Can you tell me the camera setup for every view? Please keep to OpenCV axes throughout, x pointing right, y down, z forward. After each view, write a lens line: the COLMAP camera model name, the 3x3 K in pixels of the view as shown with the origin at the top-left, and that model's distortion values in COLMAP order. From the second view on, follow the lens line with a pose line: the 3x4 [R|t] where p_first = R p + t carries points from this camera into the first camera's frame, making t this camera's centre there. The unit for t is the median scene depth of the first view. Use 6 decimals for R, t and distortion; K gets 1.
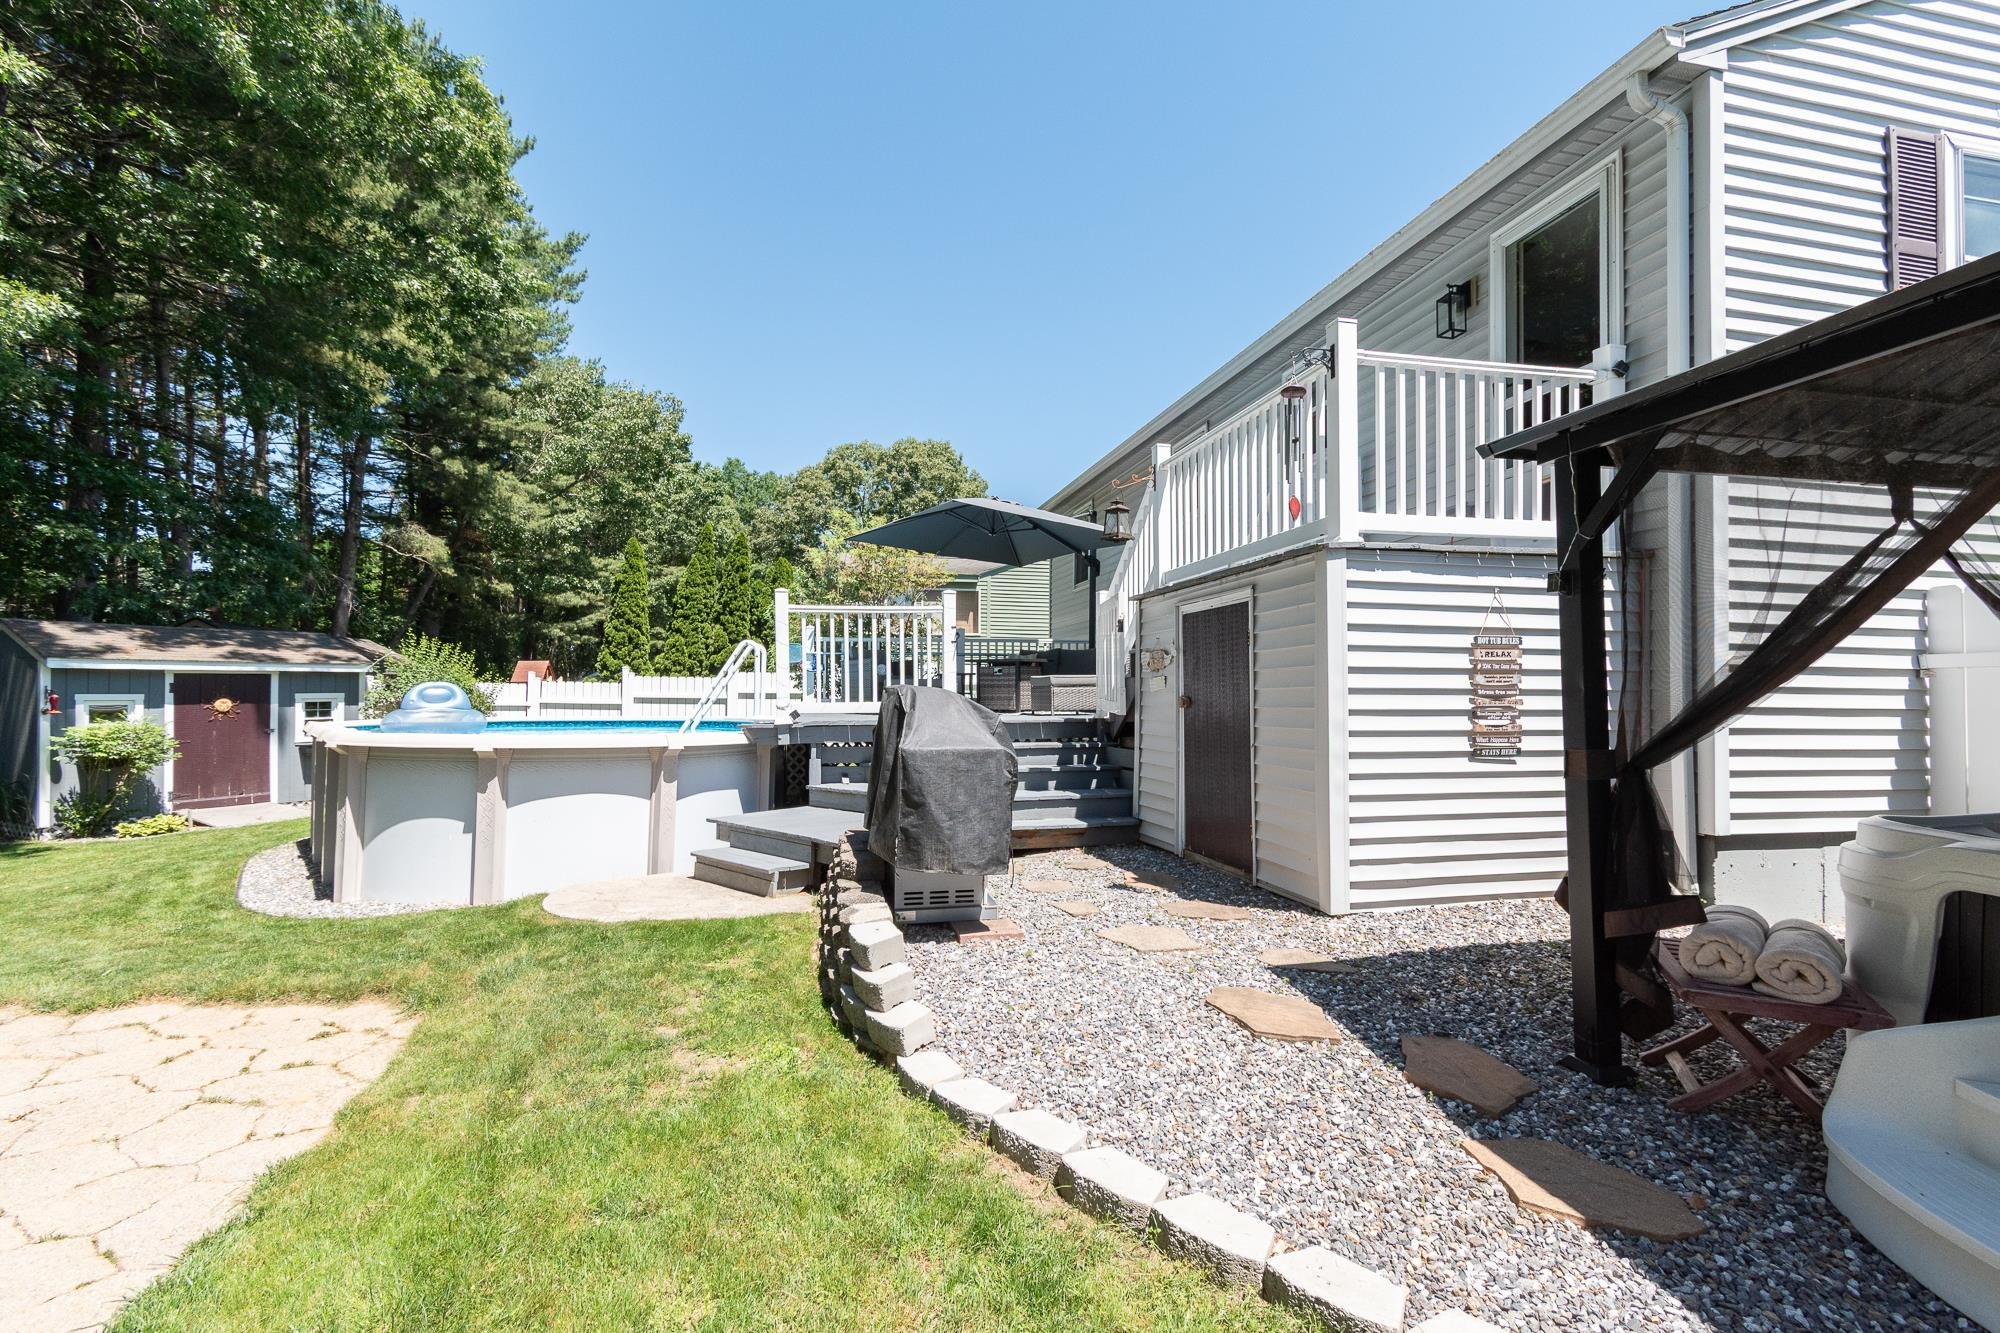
lens RADIAL K [[901.3, 0, 1049.2], [0, 901.3, 679.6], [0, 0, 1]] dist [-0.002050, 0.000257]
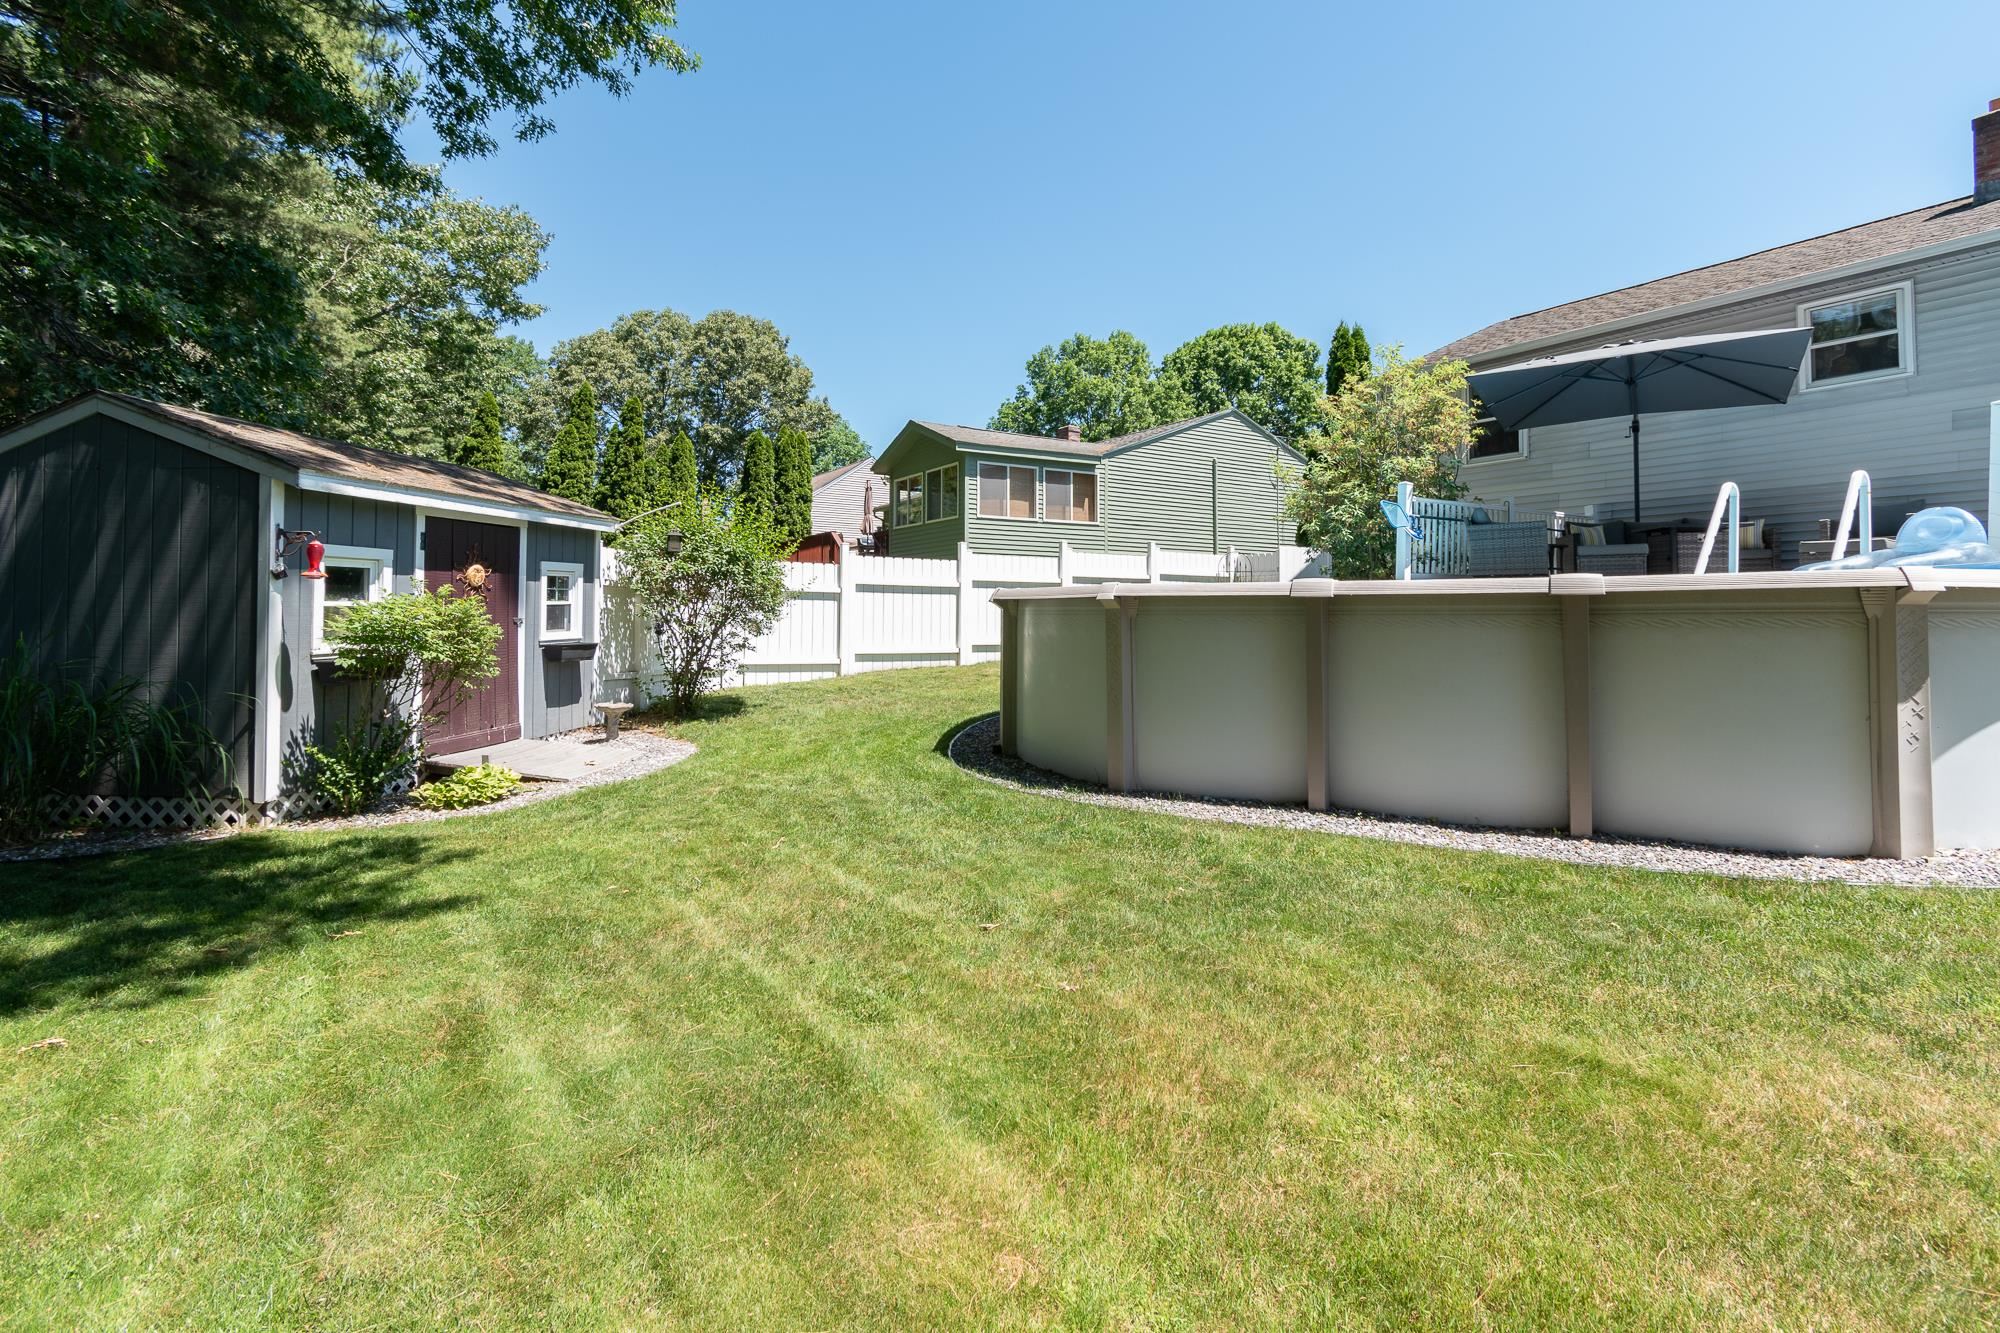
lens RADIAL K [[901.3, 0, 1028.6], [0, 901.3, 581.6], [0, 0, 1]] dist [-0.002050, 0.000257]
pose [[0.936067, 0.010285, 0.351671, -2.186133], [-0.004107, 0.999824, -0.018310, 0.115866], [-0.351797, 0.015695, 0.935945, 0.945205]]
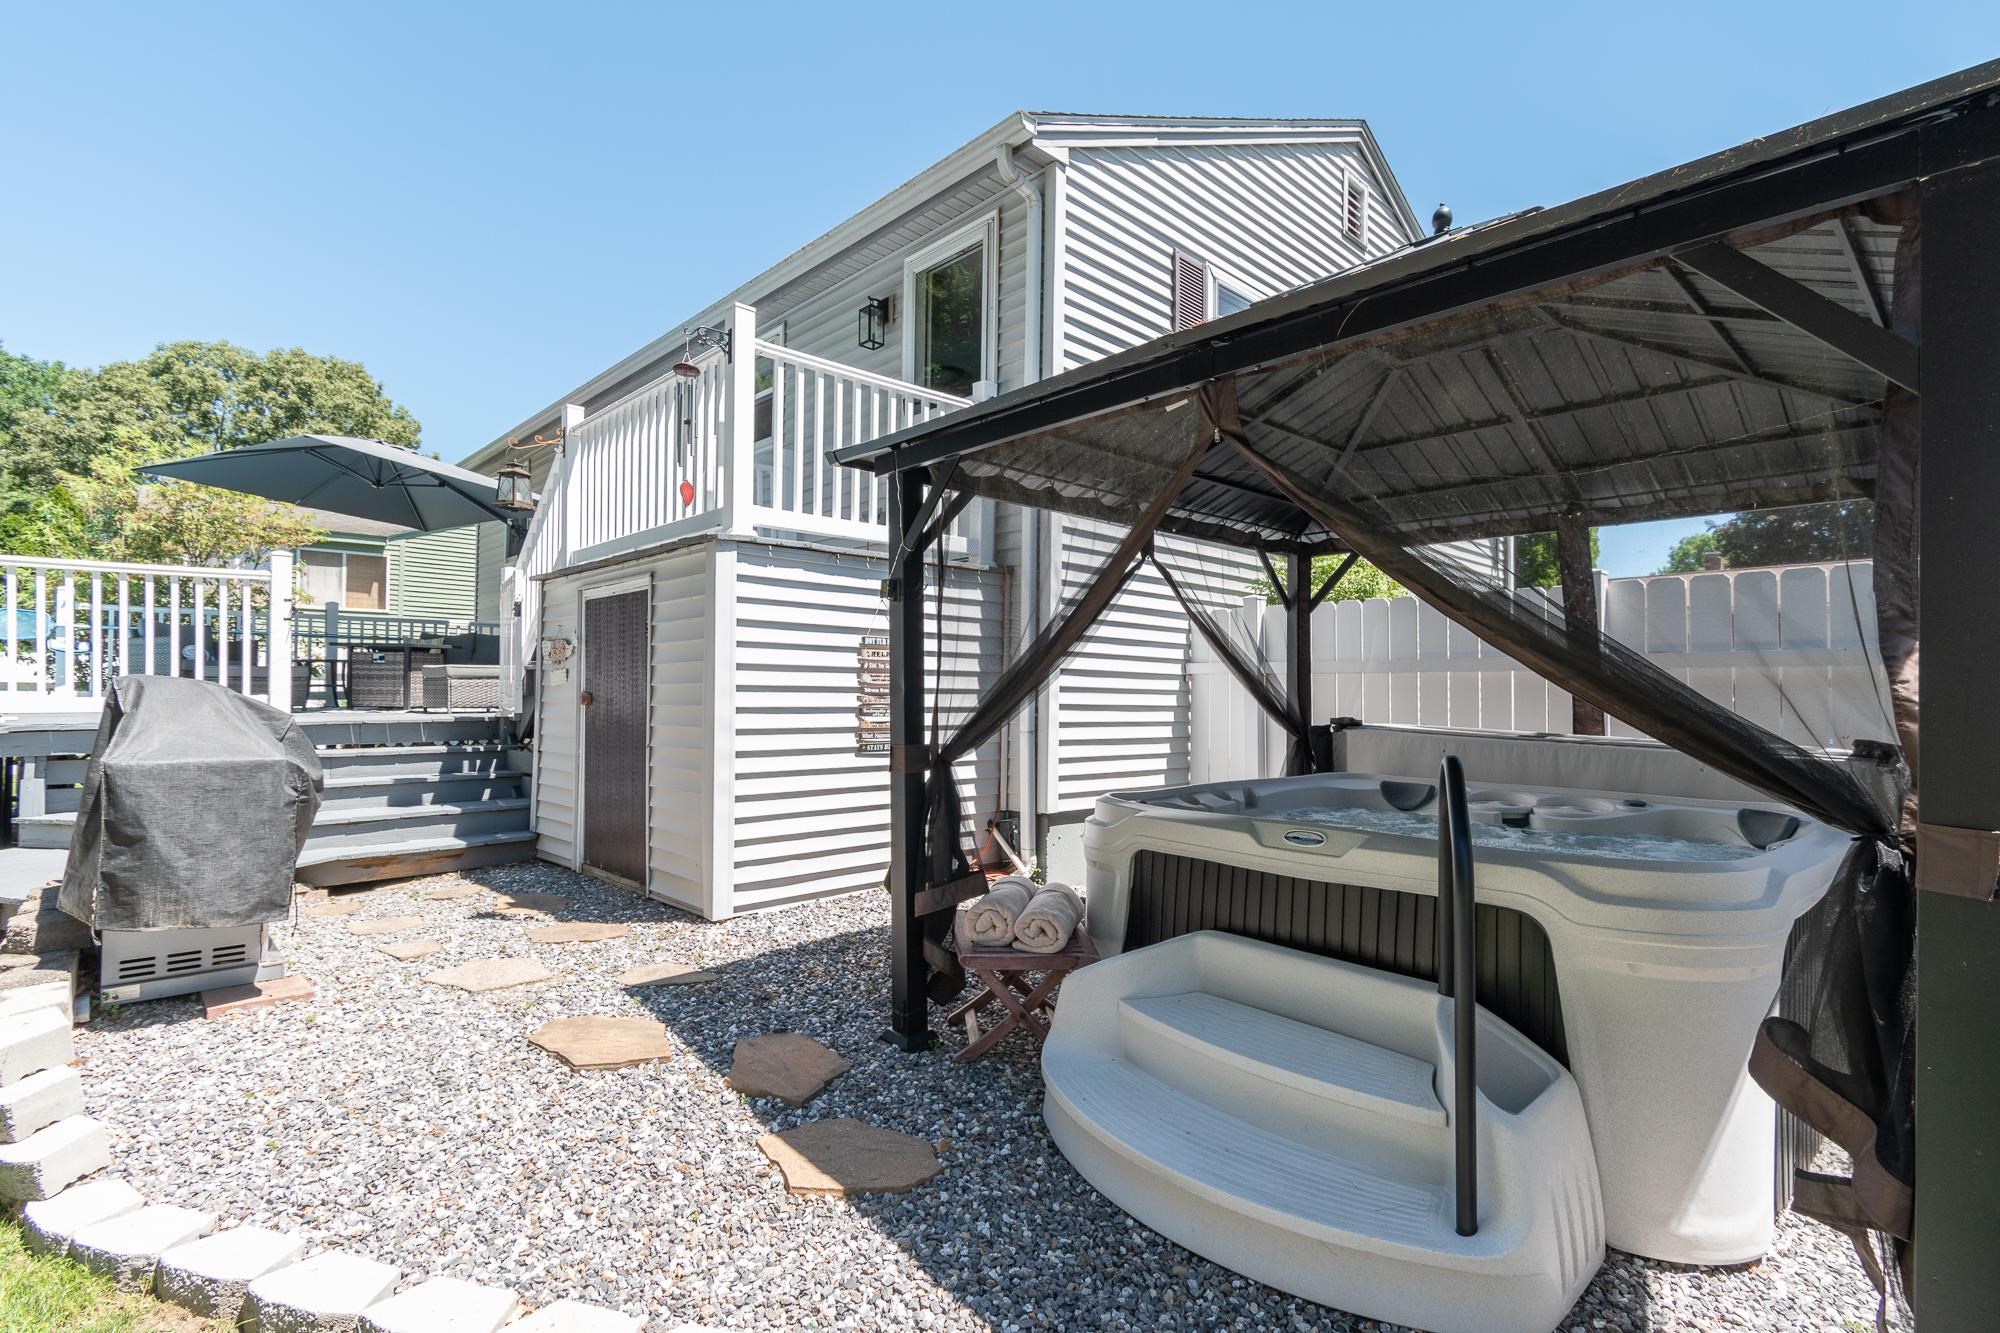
lens RADIAL K [[901.3, 0, 1081.8], [0, 901.3, 683.4], [0, 0, 1]] dist [-0.002050, 0.000257]
pose [[0.851578, 0.009431, 0.524144, 0.146872], [-0.015304, 0.999859, 0.006875, -0.005595], [-0.524005, -0.013876, 0.851602, -0.024737]]
